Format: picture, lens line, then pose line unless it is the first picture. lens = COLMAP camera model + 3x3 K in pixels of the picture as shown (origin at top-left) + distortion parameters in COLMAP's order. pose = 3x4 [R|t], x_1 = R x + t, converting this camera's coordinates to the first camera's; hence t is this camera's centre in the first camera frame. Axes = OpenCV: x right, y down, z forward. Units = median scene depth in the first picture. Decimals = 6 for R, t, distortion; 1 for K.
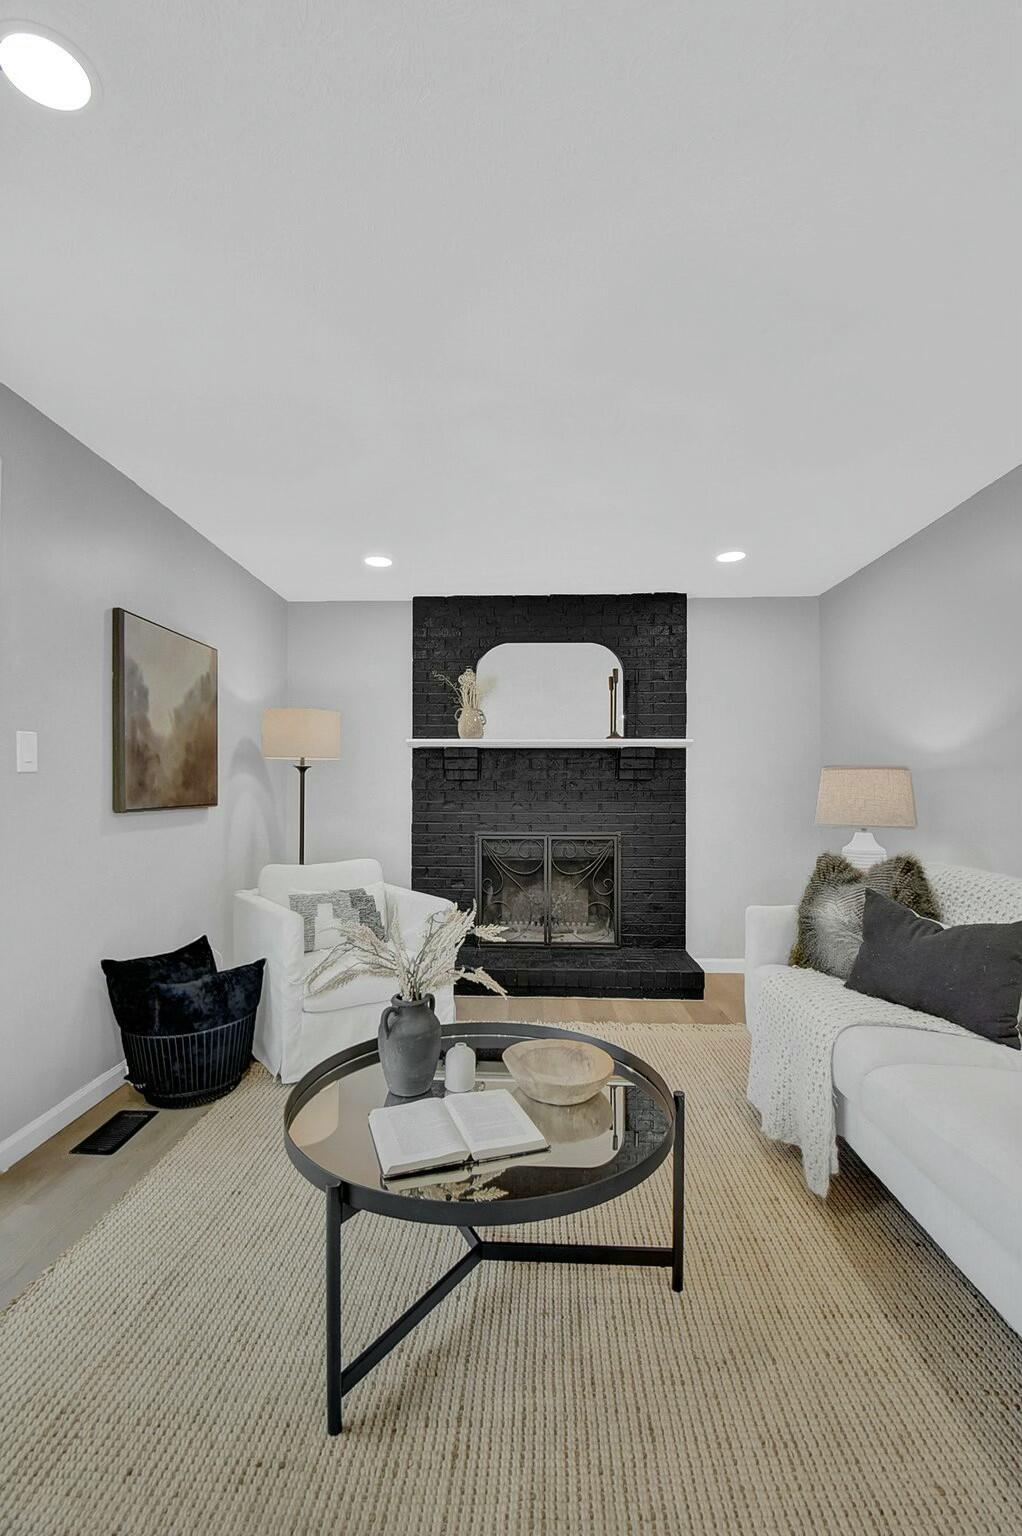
lens RADIAL K [[694.2, 0, 511.0], [0, 694.2, 785.9], [0, 0, 1]] dist [0.003221, -0.002145]
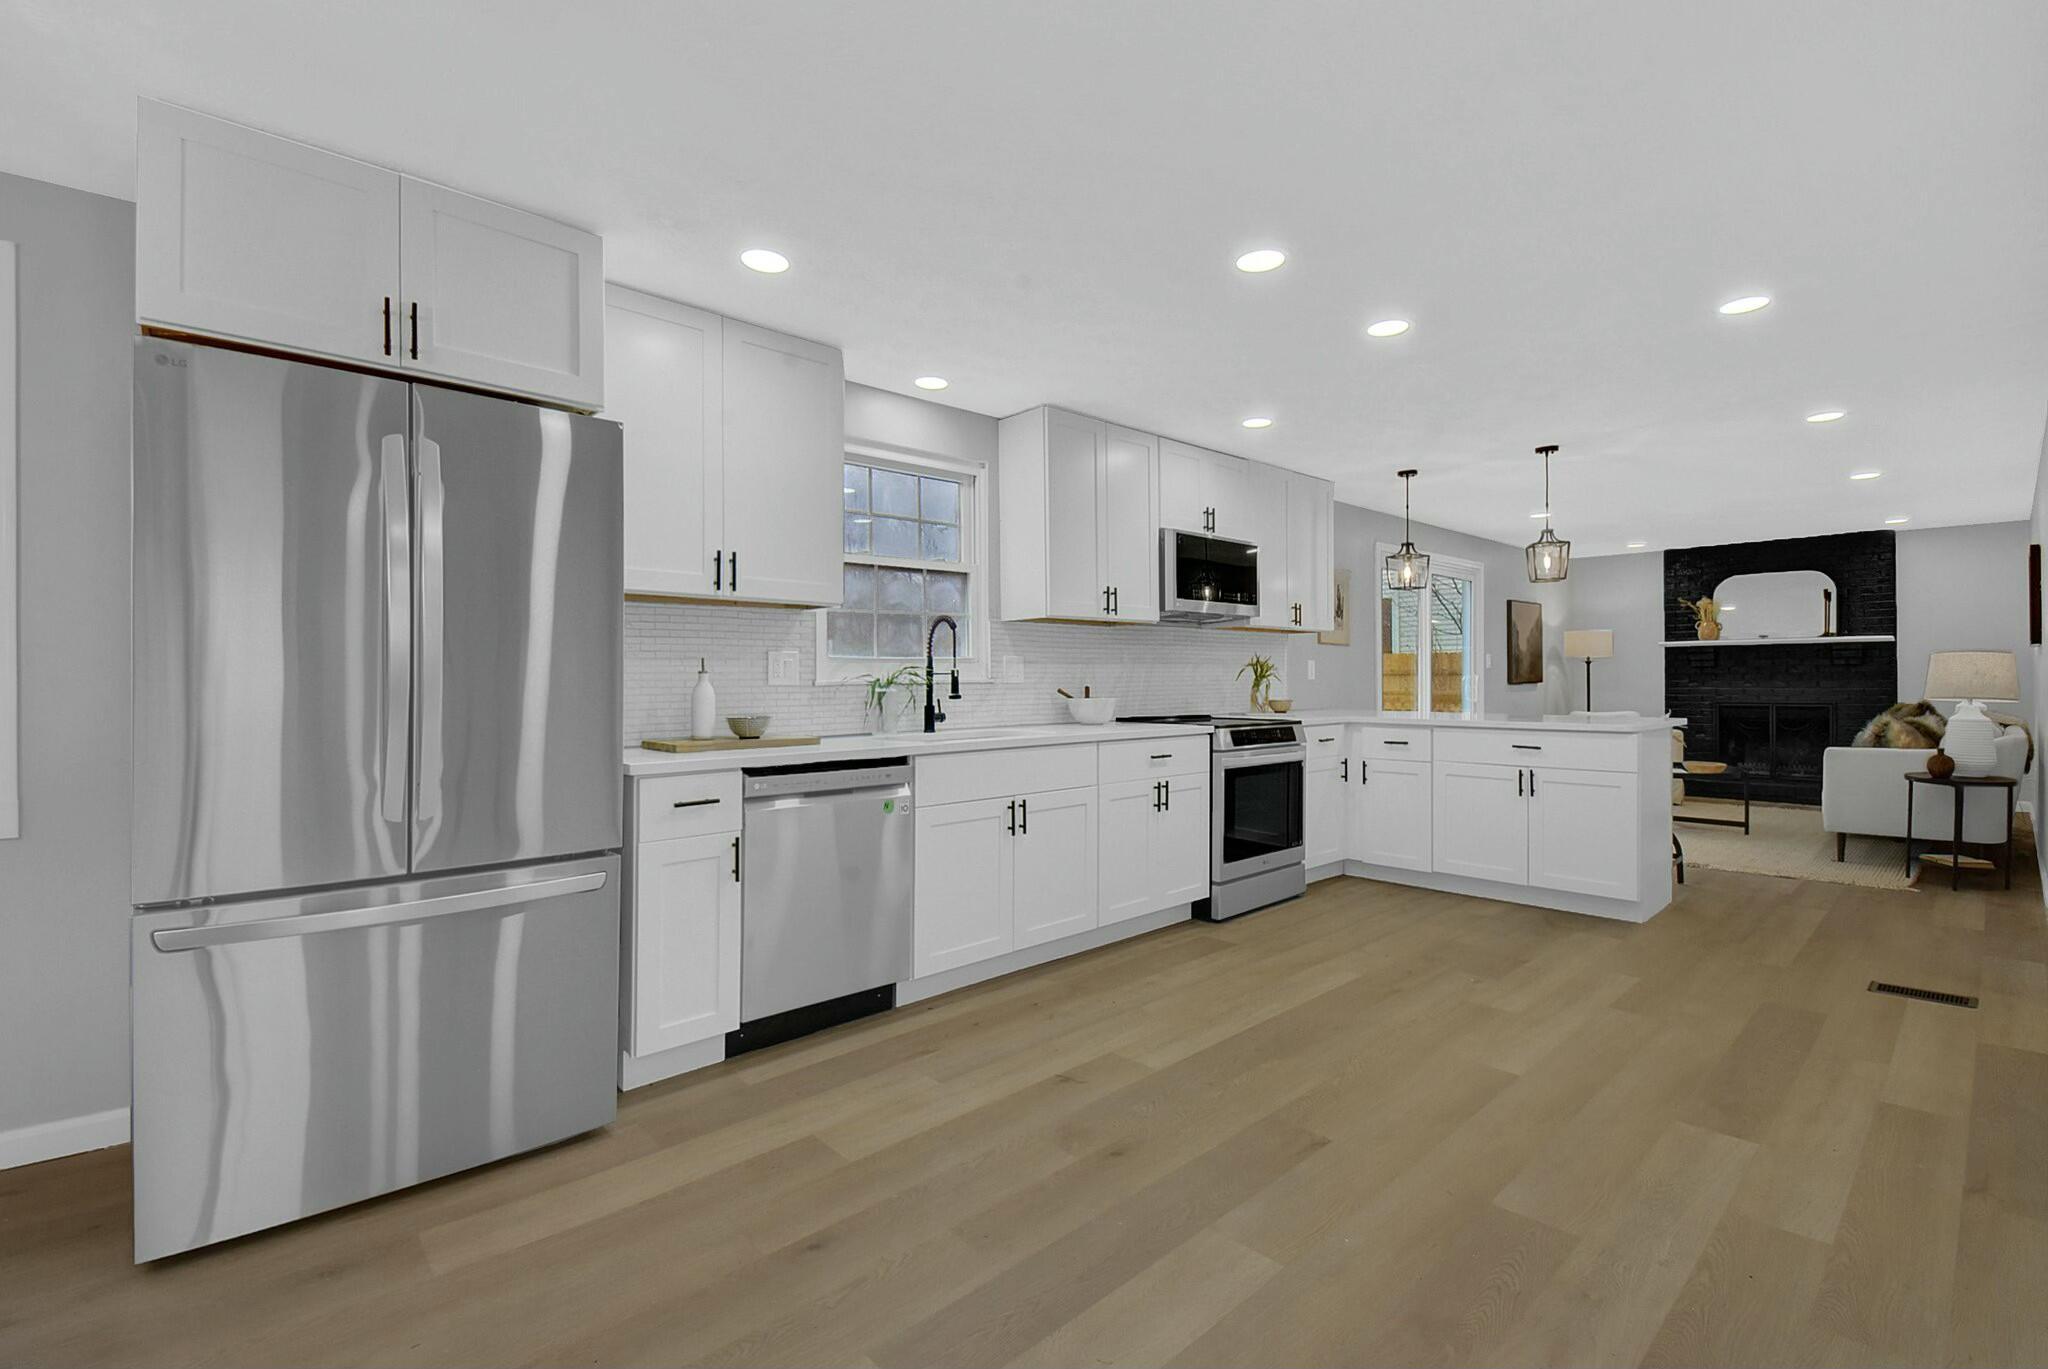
lens RADIAL K [[931.7, 0, 1057.9], [0, 931.7, 669.4], [0, 0, 1]] dist [0.006647, -0.009498]
pose [[0.714967, -0.012858, -0.699040, 0.369643], [0.011281, 0.999913, -0.006854, -0.005230], [0.699067, -0.002985, 0.715050, -1.548877]]
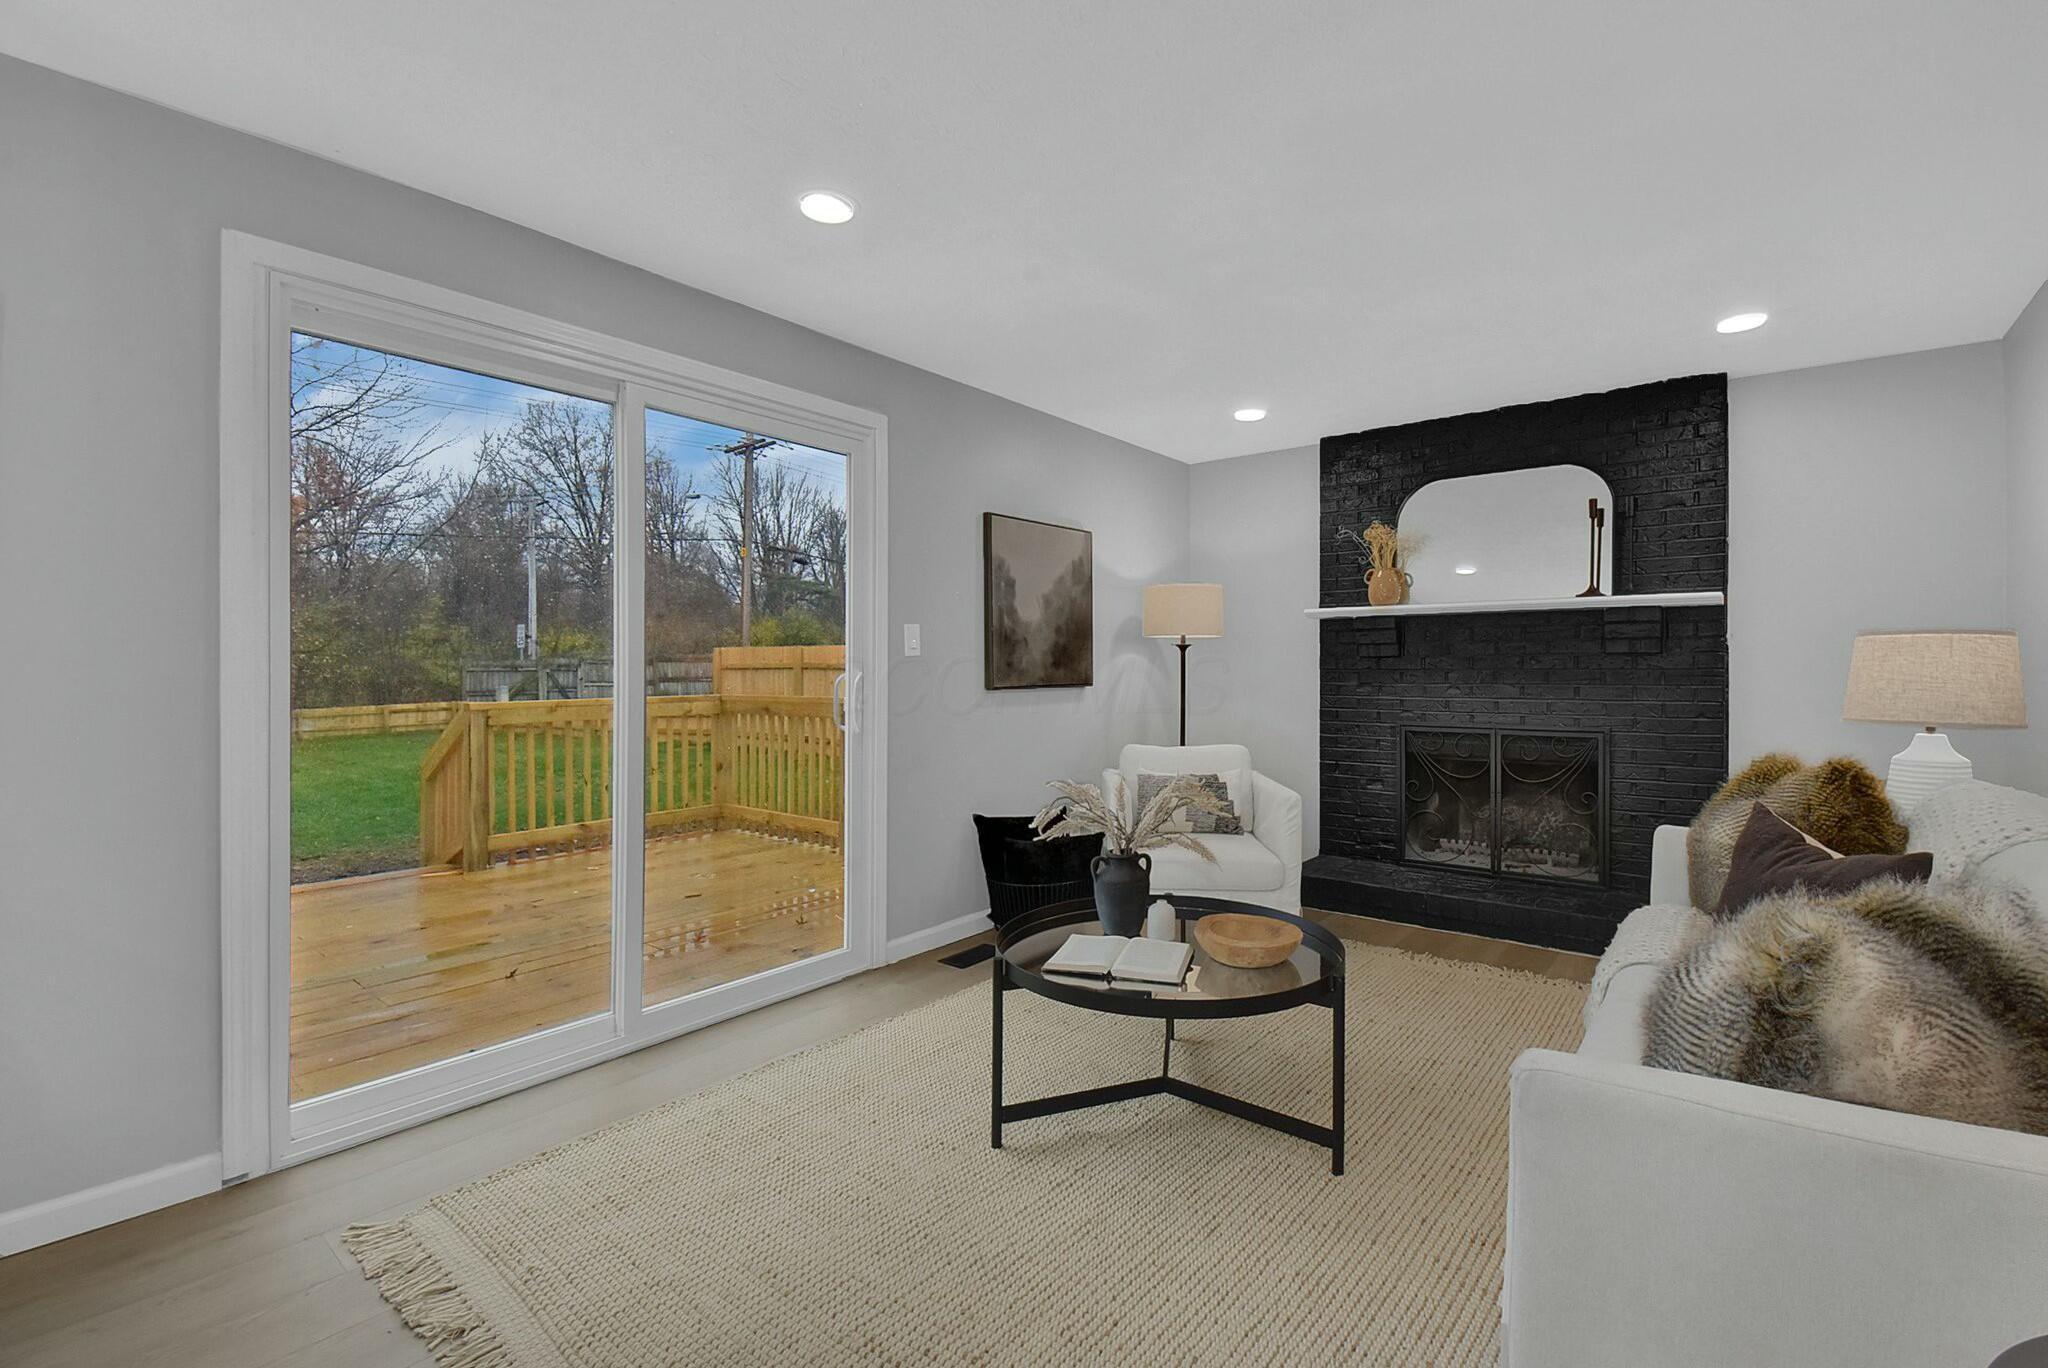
lens RADIAL K [[931.7, 0, 1019.8], [0, 931.7, 677.8], [0, 0, 1]] dist [0.006647, -0.009498]
pose [[0.793376, 0.001549, -0.608729, 0.271439], [0.006688, 0.999914, 0.011261, 0.001155], [0.608695, -0.013006, 0.793298, -0.125786]]
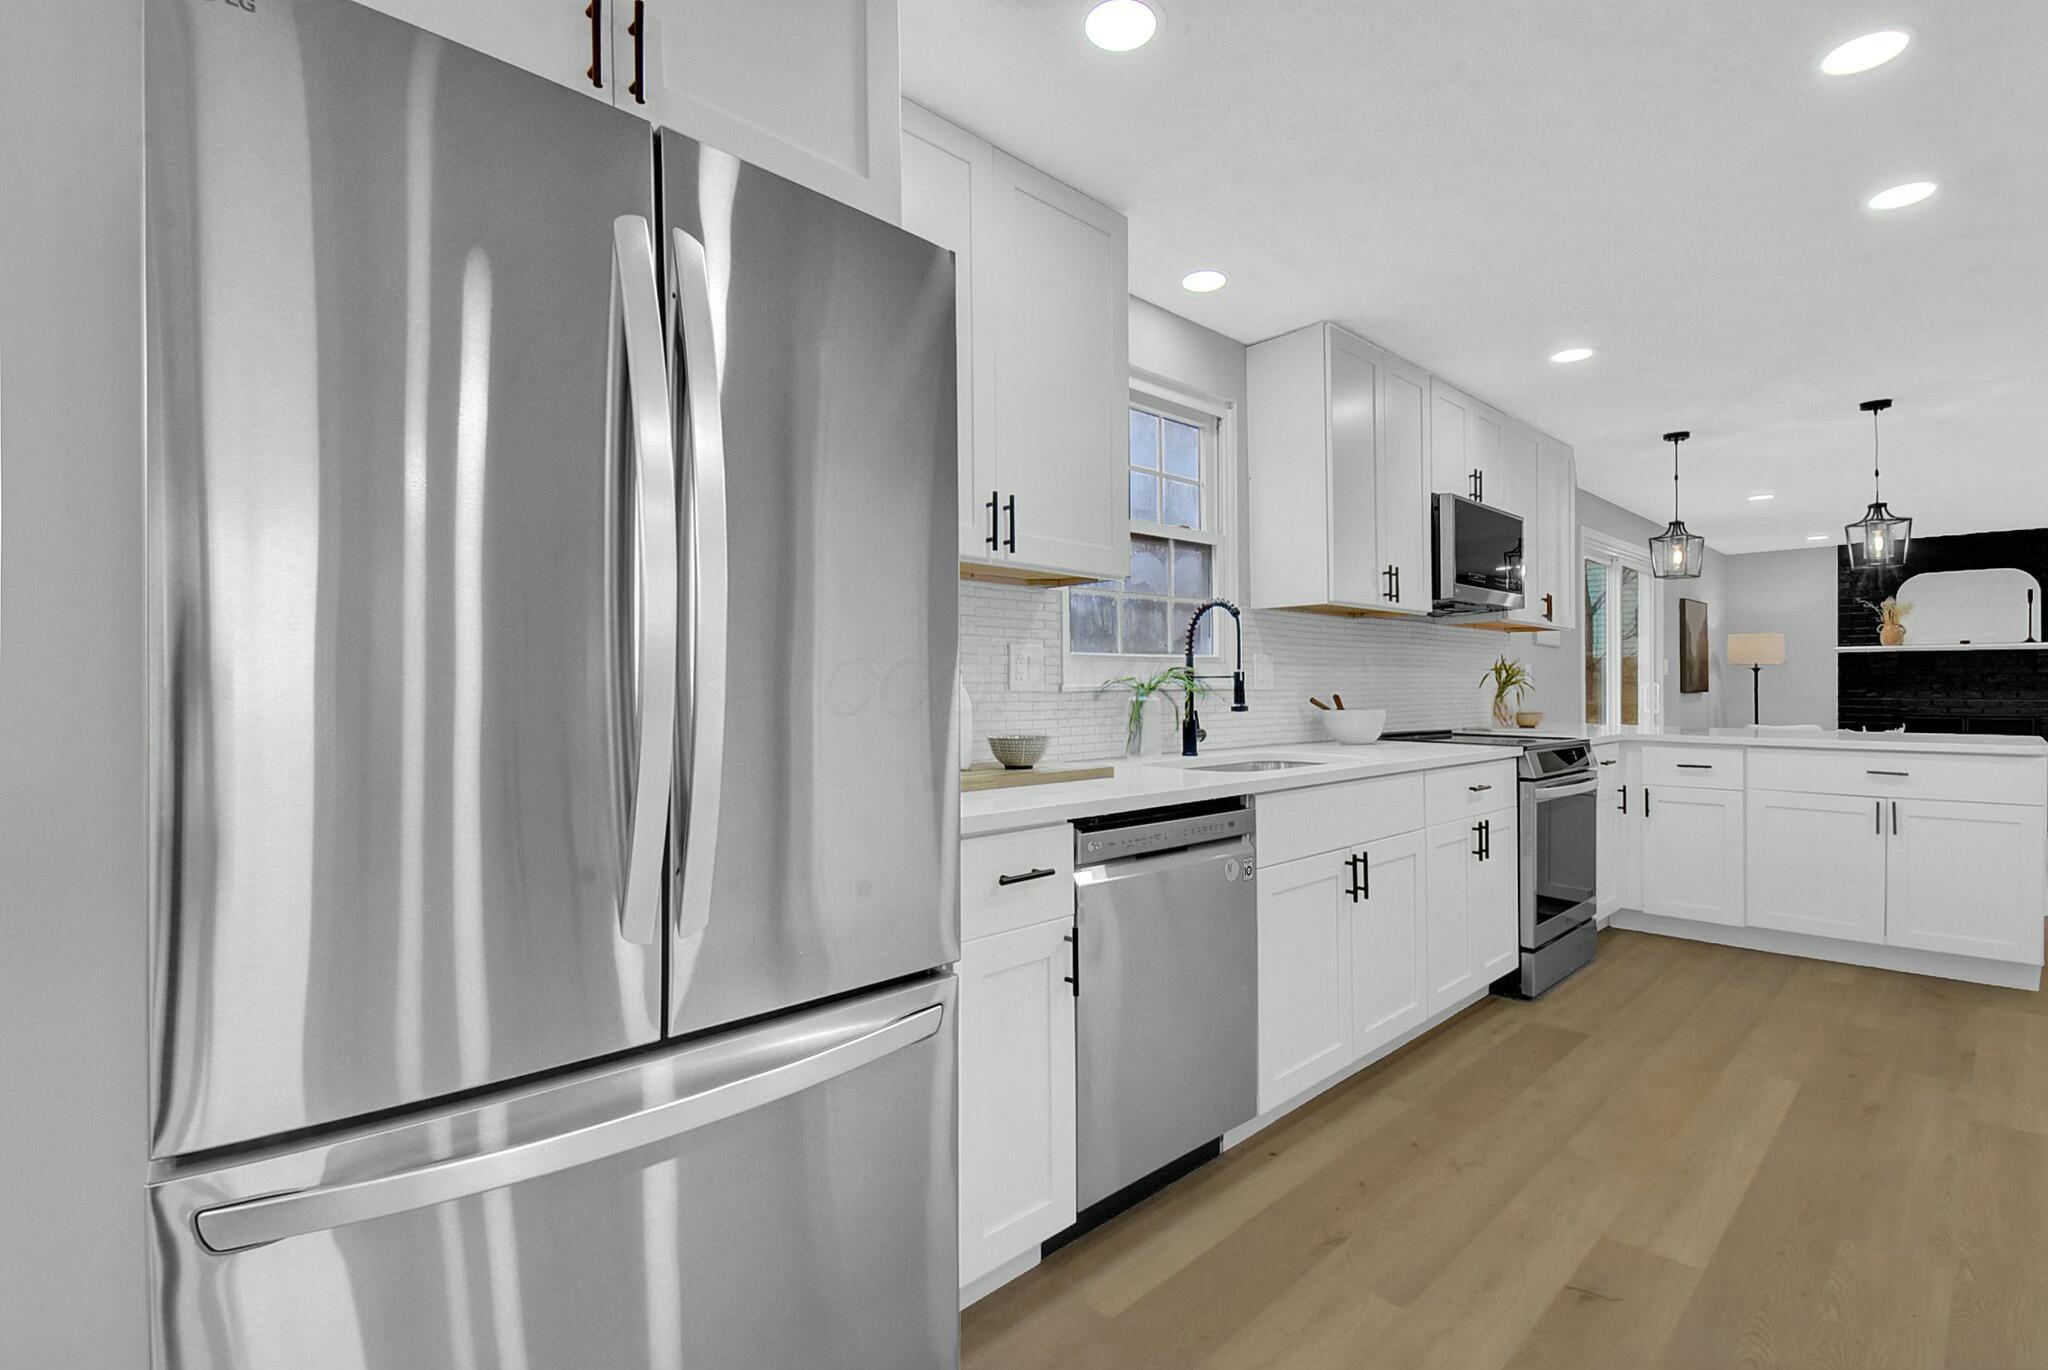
lens RADIAL K [[965.4, 0, 1072.8], [0, 965.4, 689.1], [0, 0, 1]] dist [-0.015688, -0.004254]
pose [[0.728125, -0.001507, -0.685443, 0.056992], [0.007476, 0.999956, 0.005742, -0.004390], [0.685404, -0.009305, 0.728104, -1.554173]]
